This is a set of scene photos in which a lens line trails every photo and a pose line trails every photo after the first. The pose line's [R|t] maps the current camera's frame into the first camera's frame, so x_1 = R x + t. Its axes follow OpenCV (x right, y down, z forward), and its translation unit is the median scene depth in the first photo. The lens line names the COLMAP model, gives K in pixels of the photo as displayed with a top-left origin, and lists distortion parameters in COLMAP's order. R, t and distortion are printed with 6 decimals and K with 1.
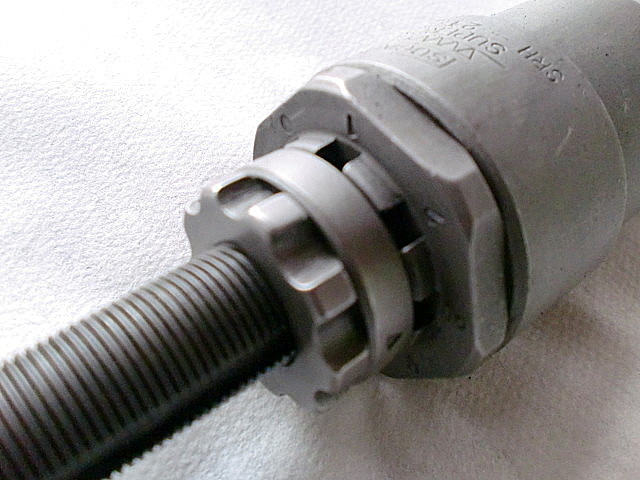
lens RADIAL K [[644.4, 0, 321.7], [0, 644.4, 238.3], [0, 0, 1]] dist [0.009226, -0.090326]
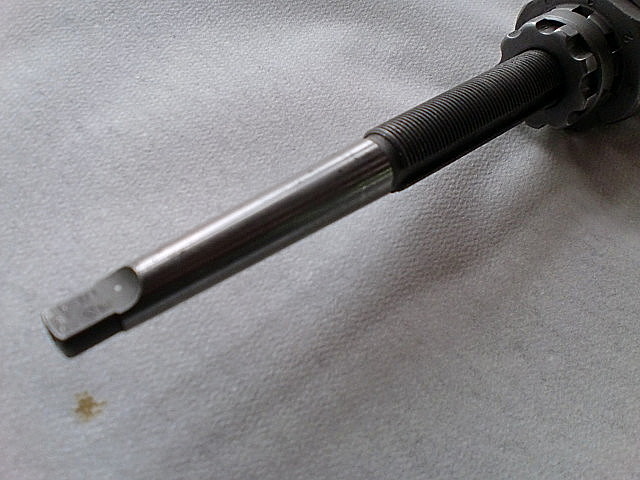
lens RADIAL K [[644.4, 0, 321.7], [0, 644.4, 238.3], [0, 0, 1]] dist [0.009226, -0.090326]
pose [[0.999284, 0.033358, -0.017839, -0.751114], [-0.031790, 0.996134, 0.081898, 0.462844], [0.020502, -0.081273, 0.996481, -1.229629]]
